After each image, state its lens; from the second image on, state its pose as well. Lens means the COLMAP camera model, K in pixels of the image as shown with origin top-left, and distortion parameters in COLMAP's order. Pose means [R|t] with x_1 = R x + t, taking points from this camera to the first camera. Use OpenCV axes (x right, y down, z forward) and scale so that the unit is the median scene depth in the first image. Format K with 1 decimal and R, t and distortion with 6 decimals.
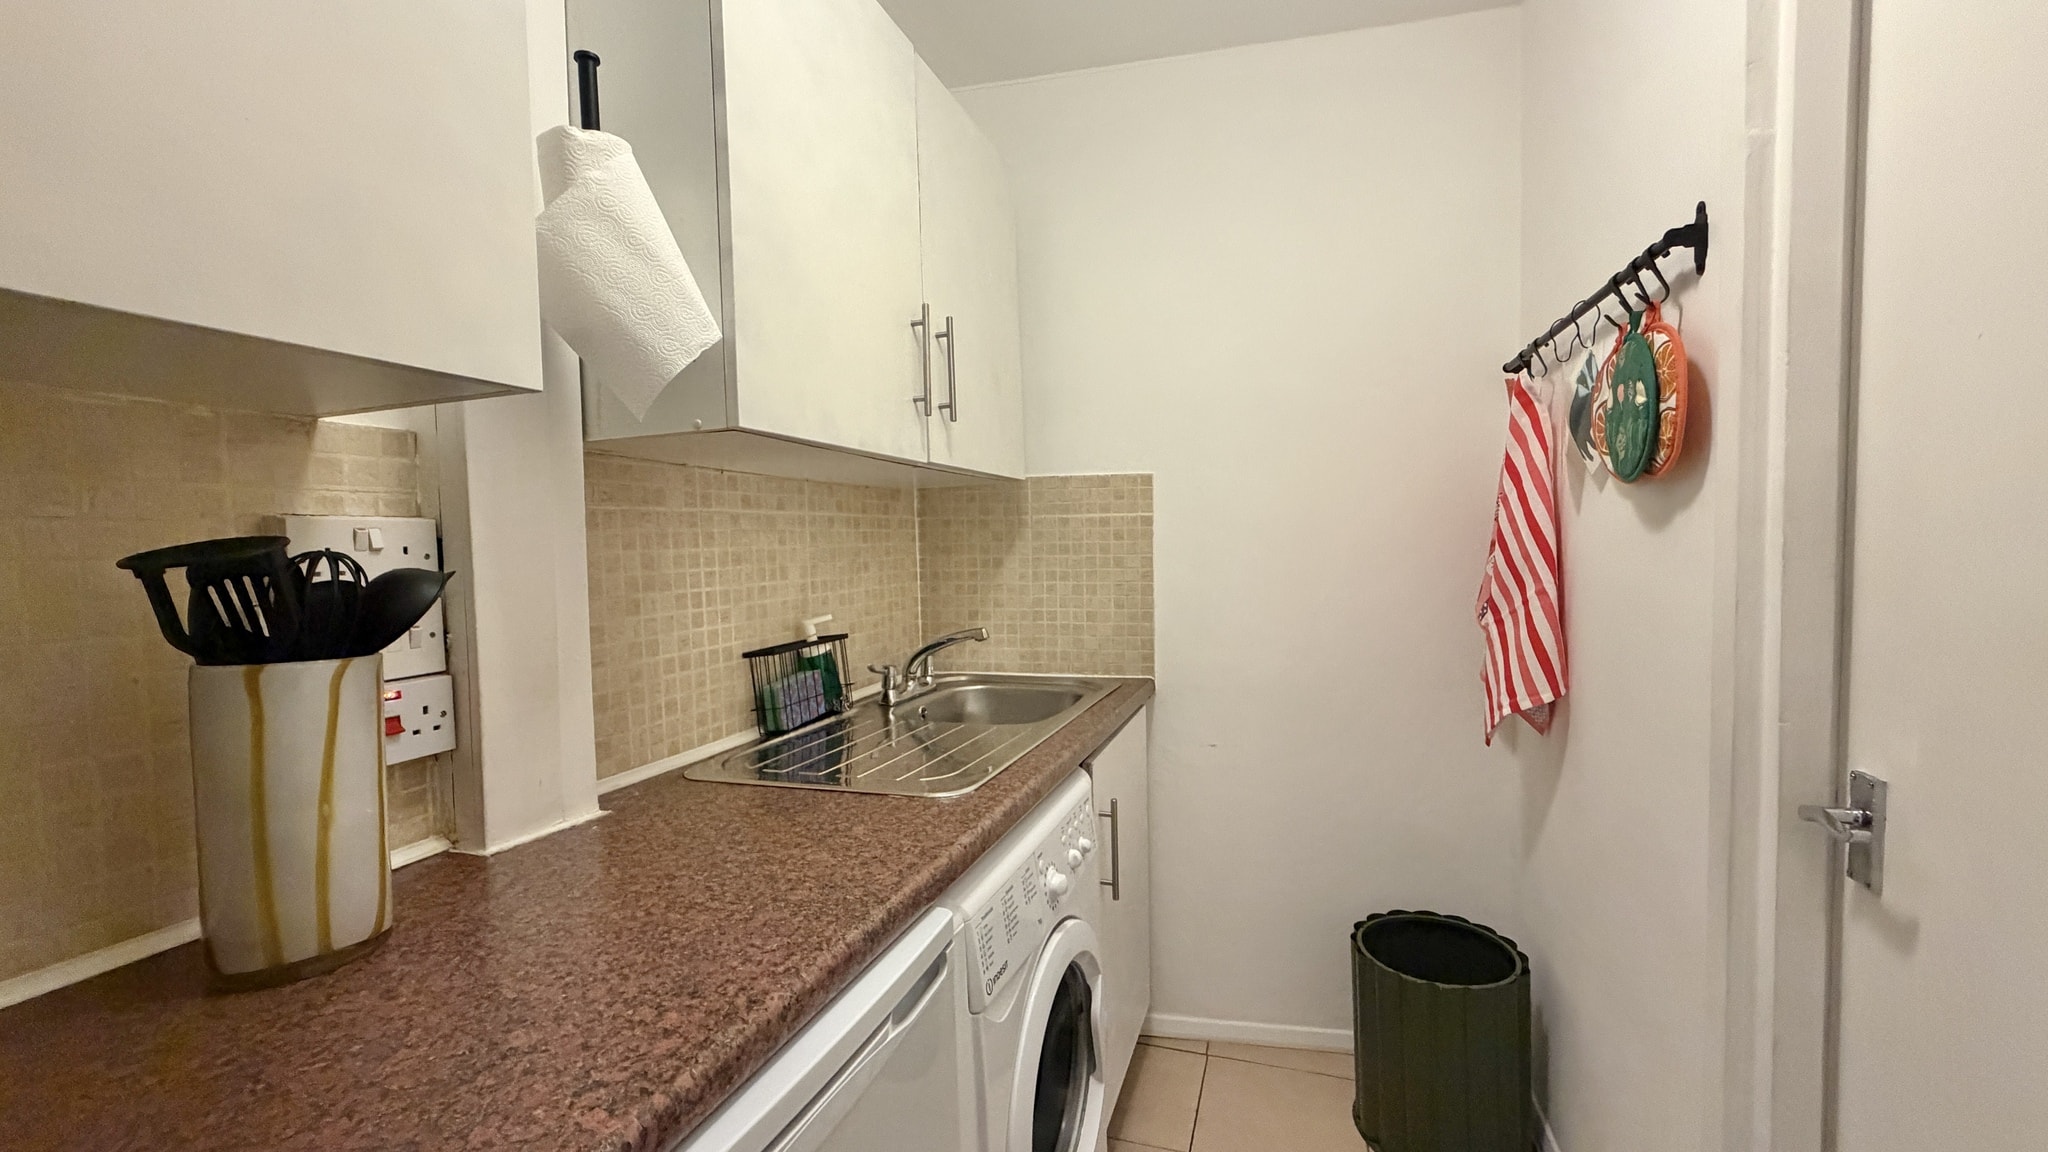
lens RADIAL K [[817.5, 0, 1020.0], [0, 817.5, 571.7], [0, 0, 1]] dist [0.000437, -0.000043]
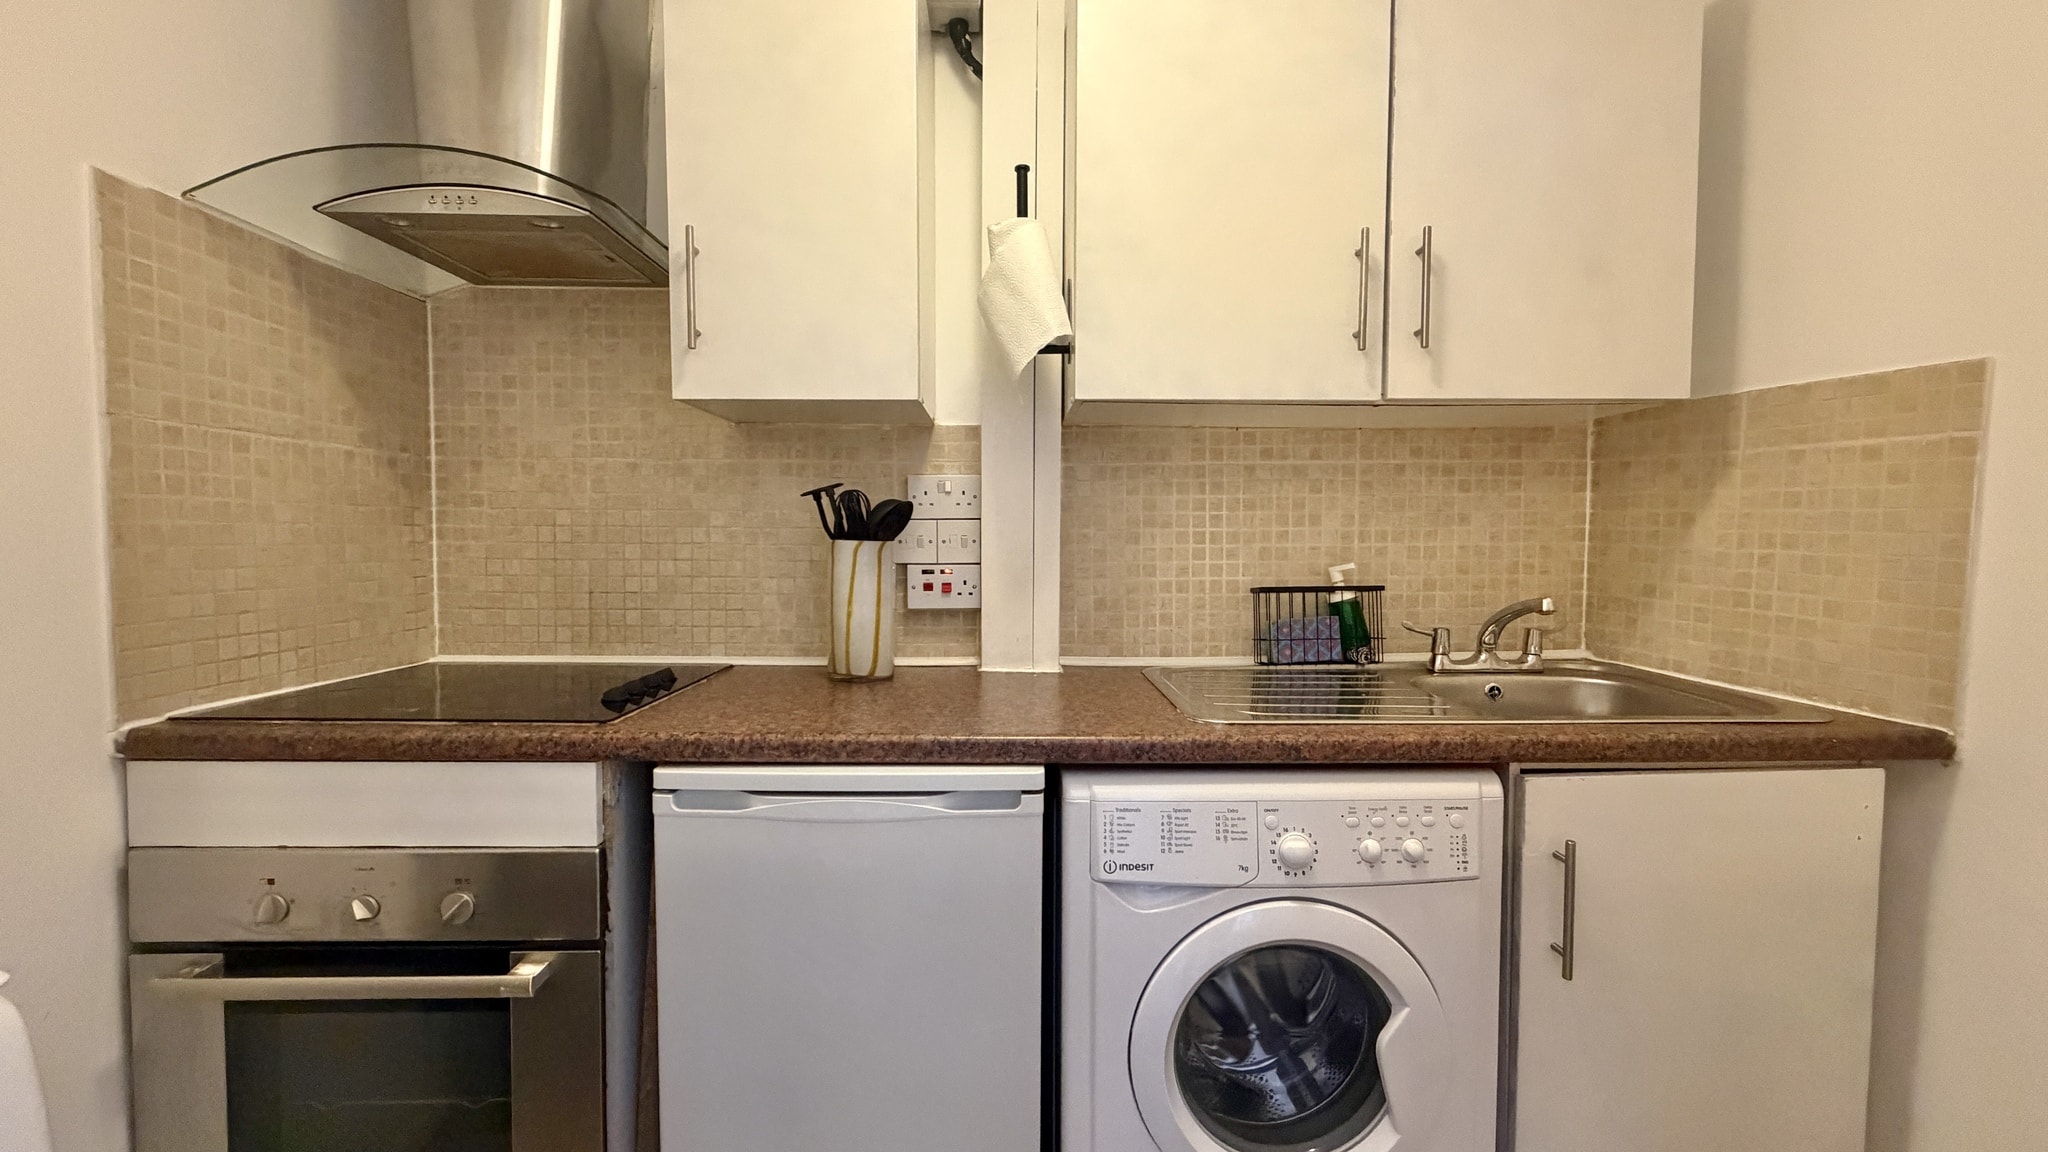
lens RADIAL K [[817.5, 0, 1020.0], [0, 817.5, 571.7], [0, 0, 1]] dist [0.000437, -0.000043]
pose [[0.360782, 0.077184, -0.929451, 0.602994], [-0.039544, 0.996939, 0.067439, 0.012856], [0.931812, 0.012423, 0.362730, 0.288722]]
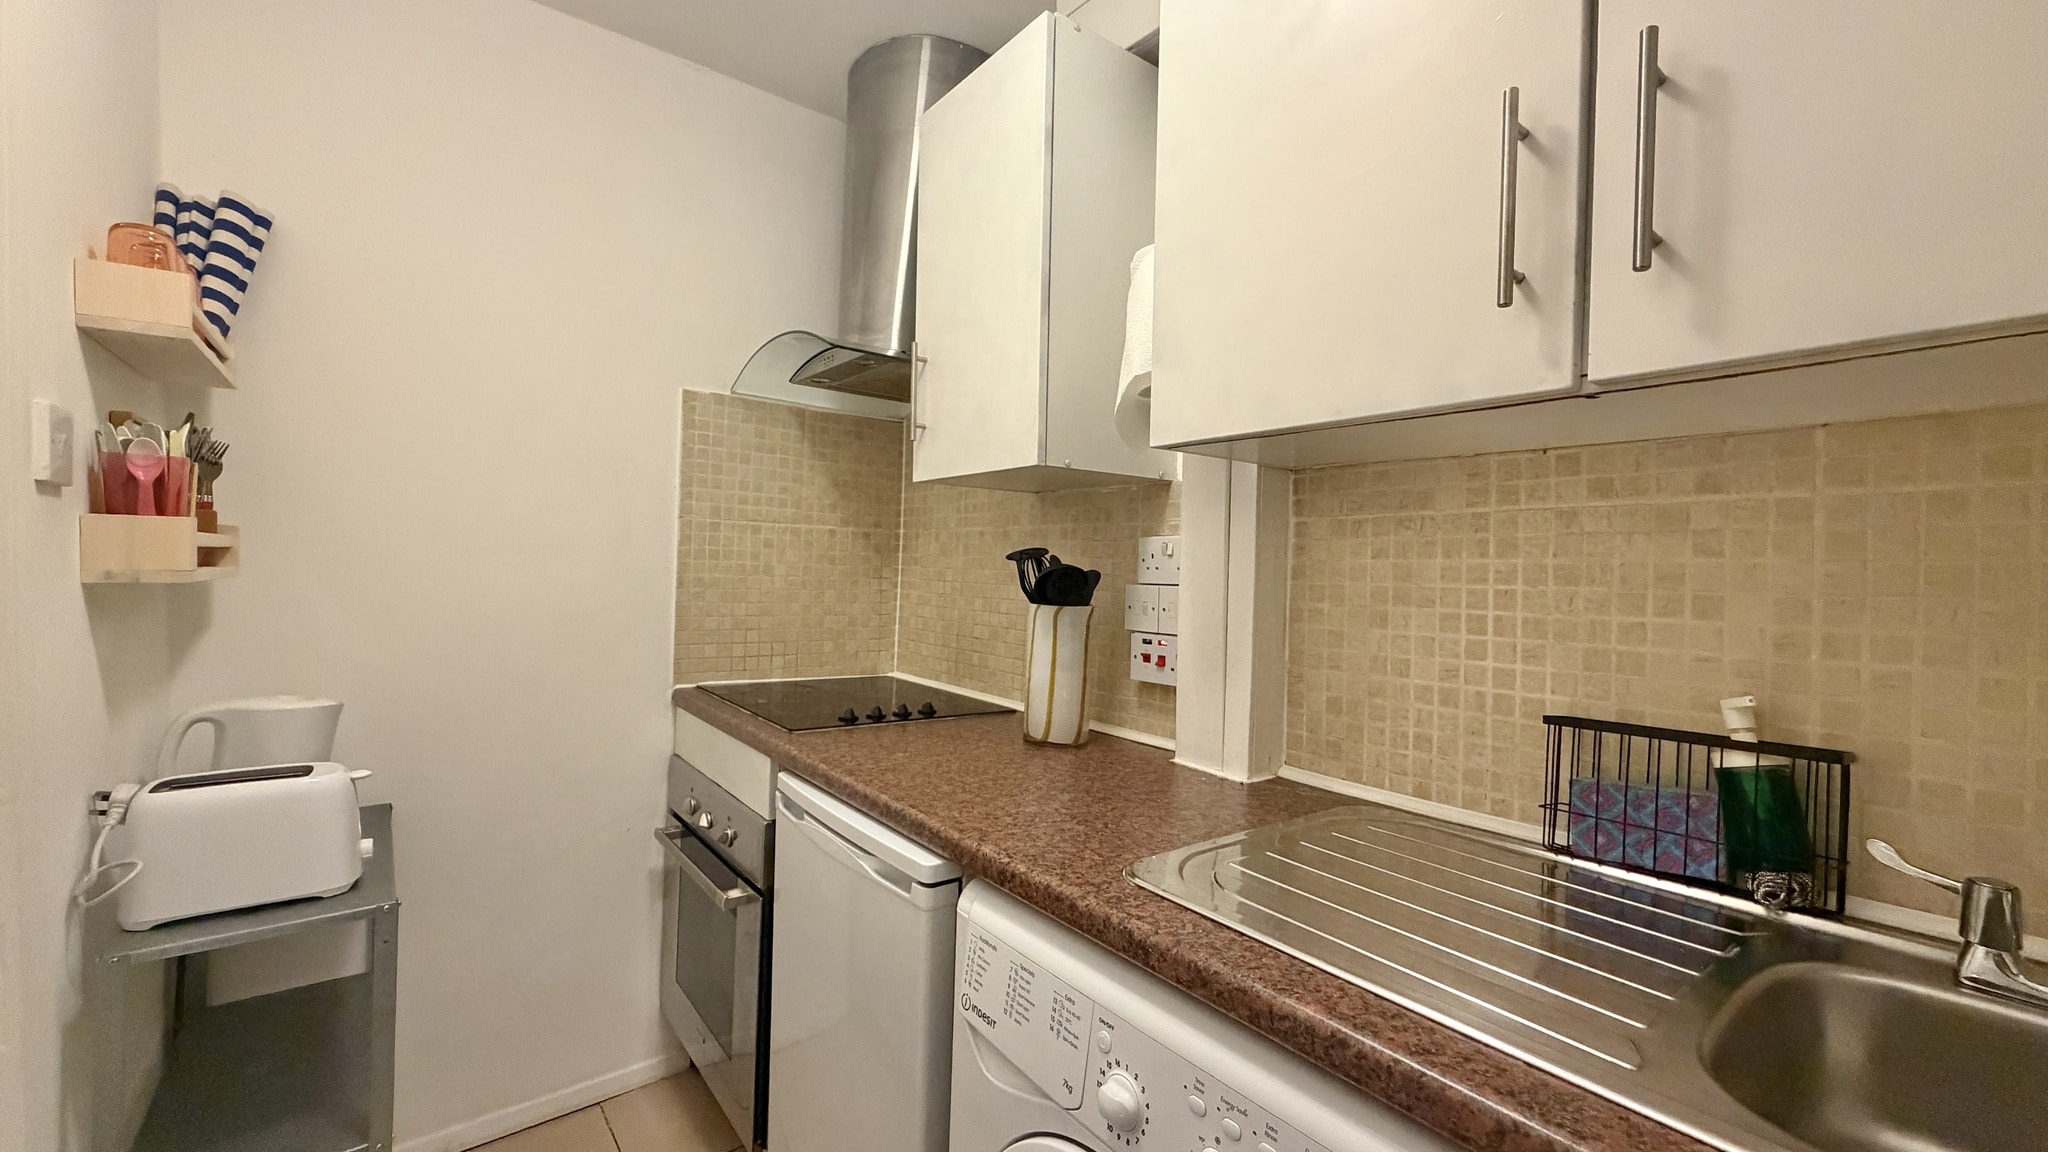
lens RADIAL K [[817.5, 0, 1020.0], [0, 817.5, 571.7], [0, 0, 1]] dist [0.000437, -0.000043]
pose [[-0.540477, 0.019169, -0.841141, 0.469022], [-0.033664, 0.998447, 0.044385, -0.033903], [0.840685, 0.052305, -0.538992, 0.982410]]
